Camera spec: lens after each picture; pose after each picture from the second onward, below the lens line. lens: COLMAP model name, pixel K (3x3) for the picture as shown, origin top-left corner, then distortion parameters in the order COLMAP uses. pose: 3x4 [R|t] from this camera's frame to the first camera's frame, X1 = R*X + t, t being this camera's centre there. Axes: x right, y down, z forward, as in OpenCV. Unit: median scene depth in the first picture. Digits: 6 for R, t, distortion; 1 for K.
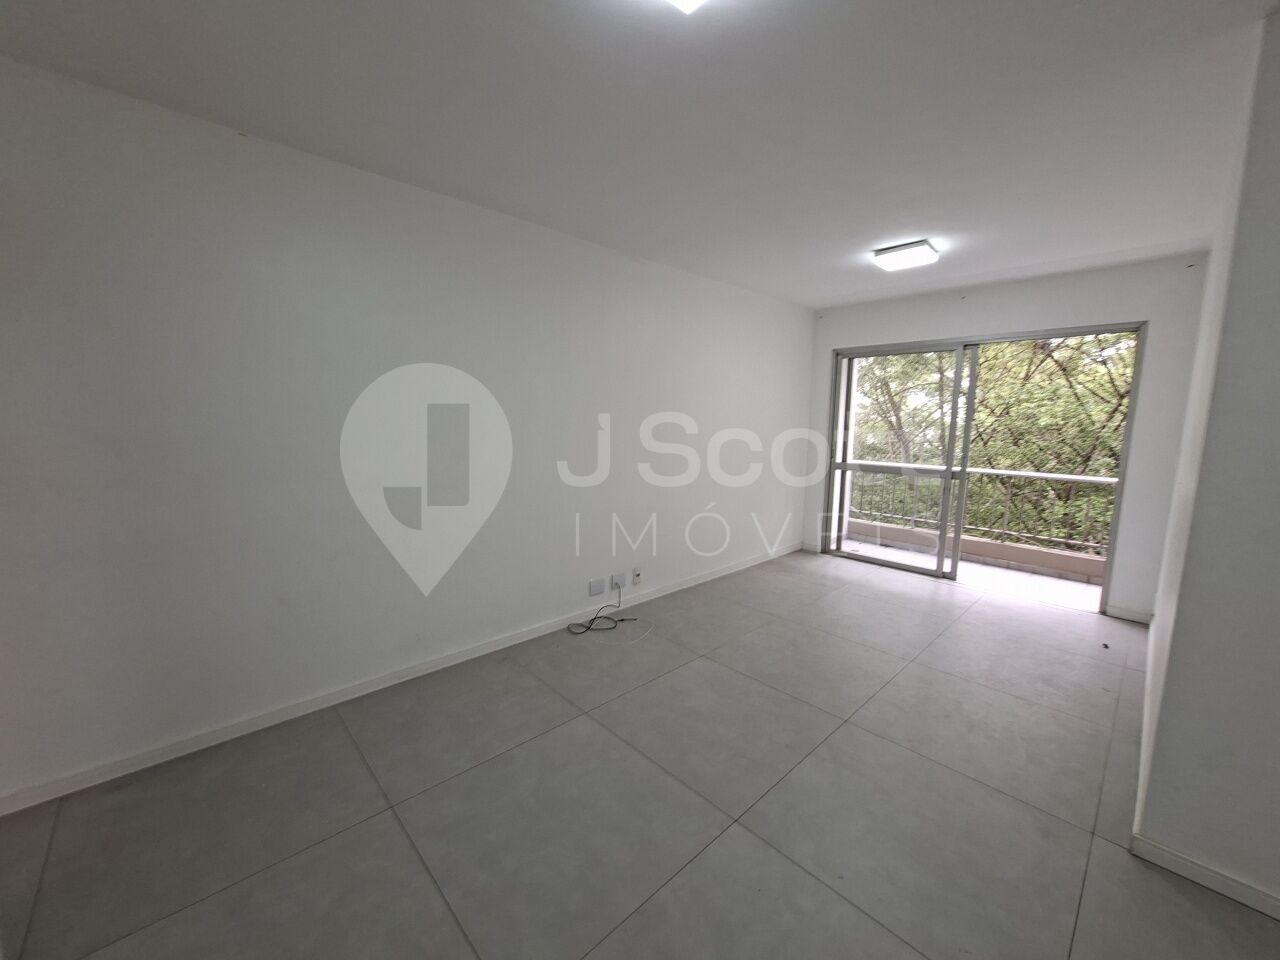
lens RADIAL K [[502.8, 0, 640.1], [0, 502.8, 478.3], [0, 0, 1]] dist [0.001065, 0.000070]
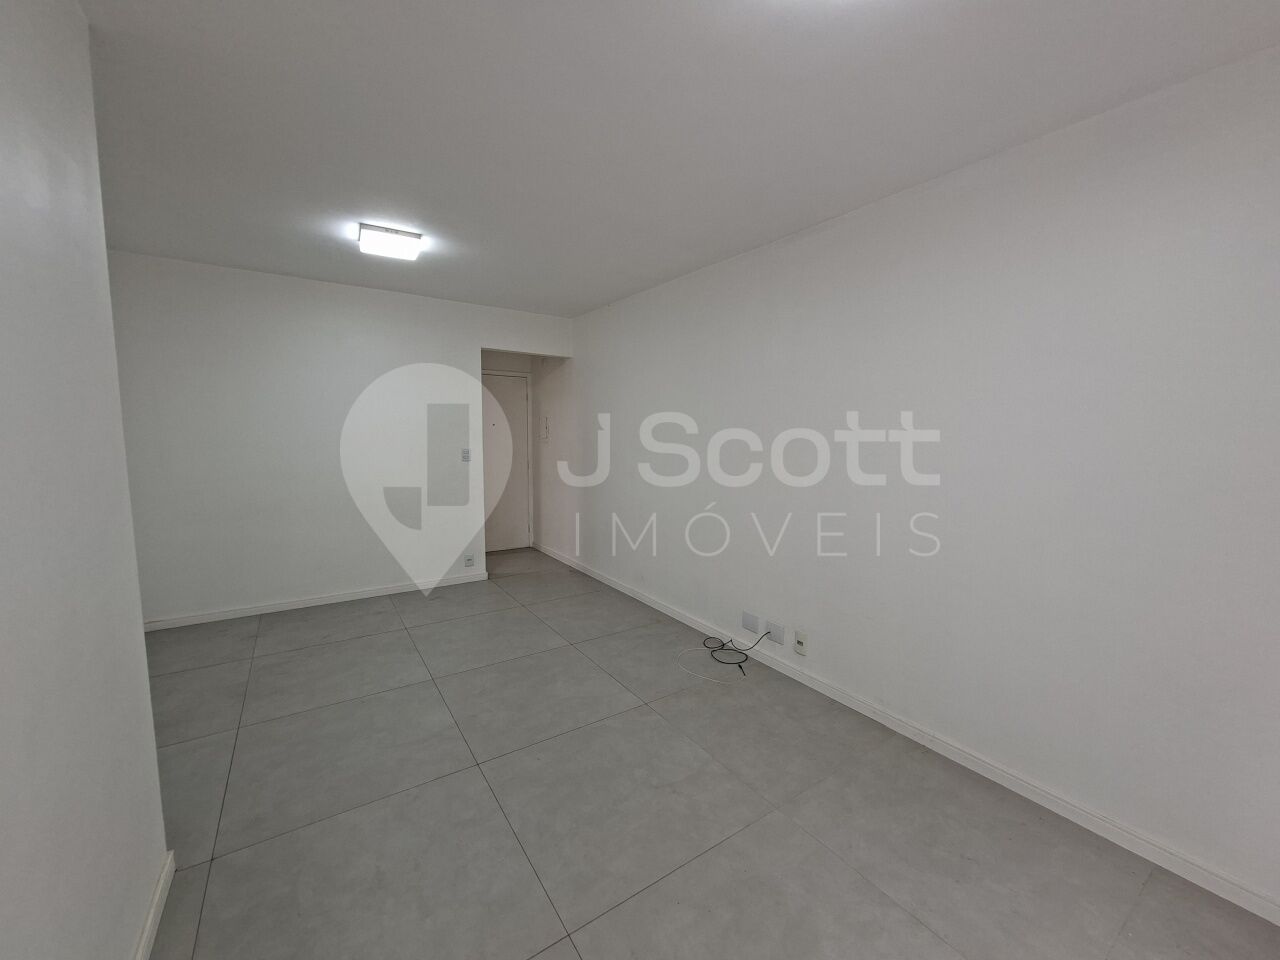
lens RADIAL K [[502.8, 0, 642.5], [0, 502.8, 478.0], [0, 0, 1]] dist [0.001065, 0.000070]
pose [[-0.159081, 0.086592, -0.983461, 0.727929], [-0.125980, 0.986222, 0.107213, -0.100443], [0.979195, 0.140952, -0.145980, 0.808527]]
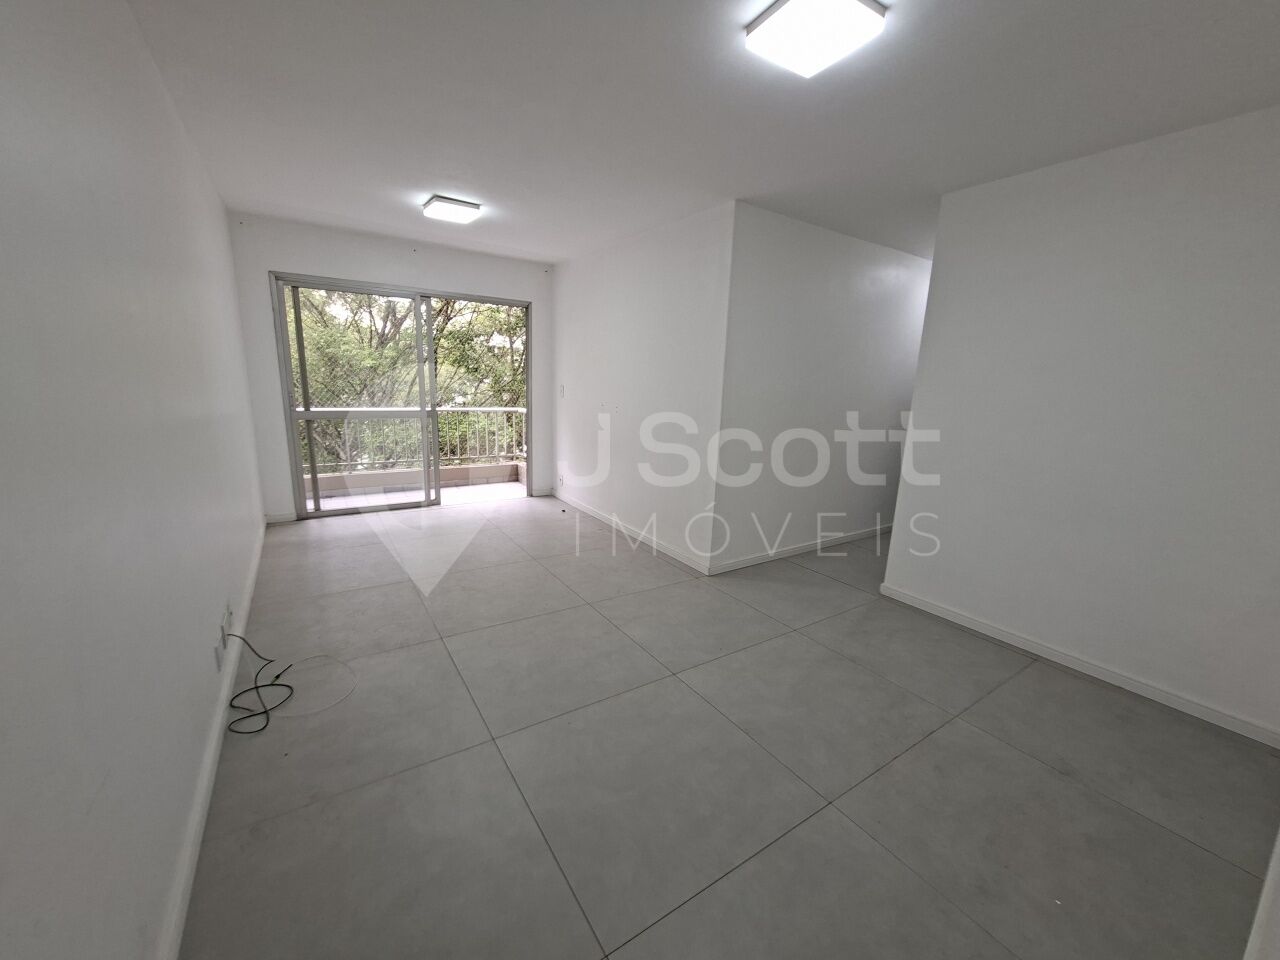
lens RADIAL K [[502.8, 0, 640.6], [0, 502.8, 483.8], [0, 0, 1]] dist [0.001065, 0.000070]
pose [[0.176726, -0.213716, 0.960777, -0.460347], [0.081497, 0.975967, 0.202105, -0.049034], [-0.980880, 0.042583, 0.189896, 0.360525]]
